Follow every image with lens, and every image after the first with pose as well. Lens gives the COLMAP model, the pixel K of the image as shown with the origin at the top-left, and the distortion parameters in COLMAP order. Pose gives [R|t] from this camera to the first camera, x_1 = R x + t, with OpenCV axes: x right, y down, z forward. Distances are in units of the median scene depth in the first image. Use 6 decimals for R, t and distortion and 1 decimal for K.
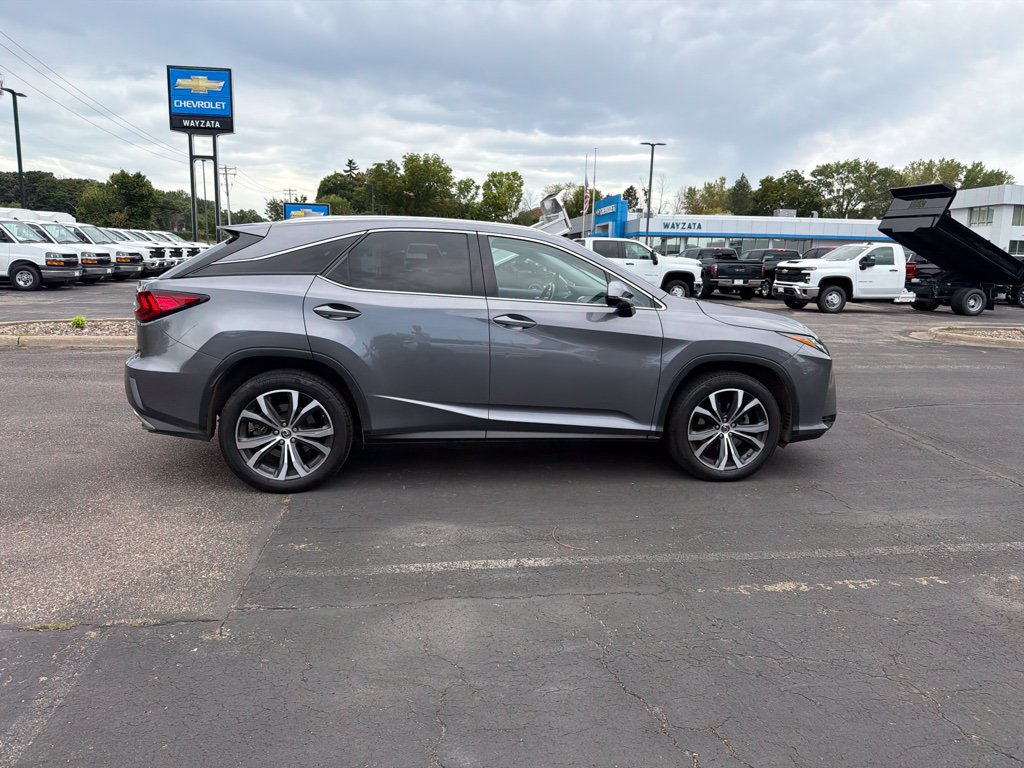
lens RADIAL K [[717.3, 0, 512.4], [0, 717.3, 386.9], [0, 0, 1]] dist [0.041468, -0.055585]
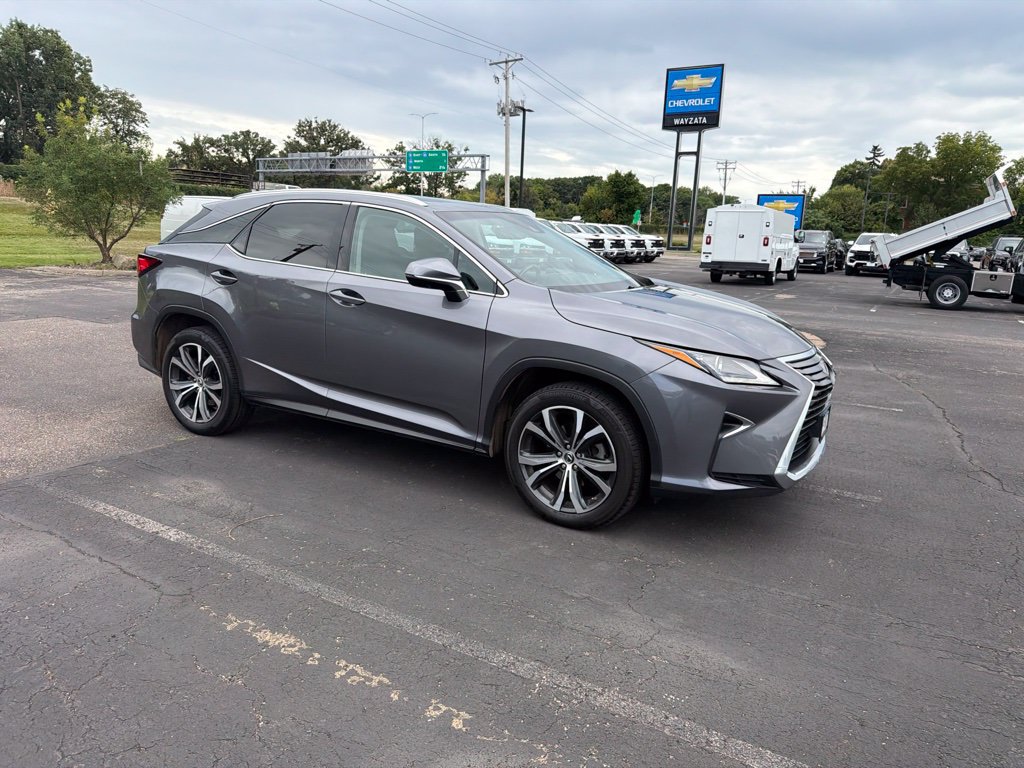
lens RADIAL K [[718.1, 0, 510.0], [0, 718.1, 381.7], [0, 0, 1]] dist [0.038226, -0.052701]
pose [[0.776708, 0.131329, -0.616017, 0.165866], [-0.130506, 0.990352, 0.046585, -0.011608], [0.616192, 0.044211, 0.786354, 0.085155]]
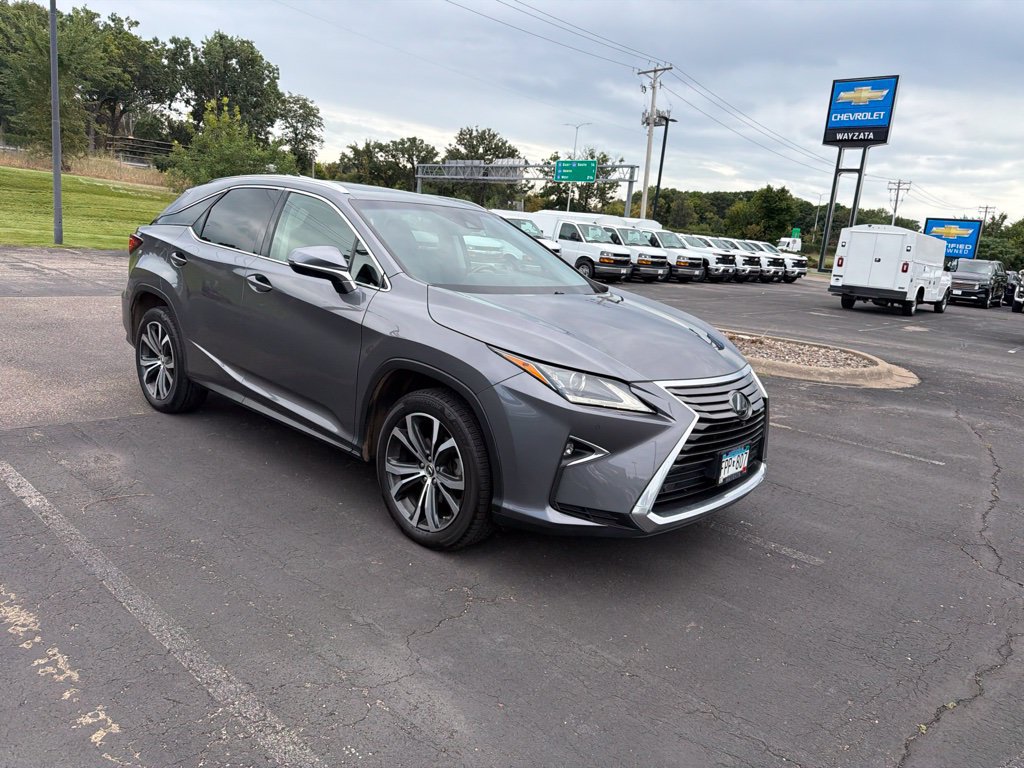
lens RADIAL K [[718.1, 0, 509.6], [0, 718.1, 388.9], [0, 0, 1]] dist [0.038226, -0.052701]
pose [[0.629920, 0.192007, -0.752552, 0.201008], [-0.208226, 0.975237, 0.074528, -0.020550], [0.748227, 0.109754, 0.654302, 0.139930]]
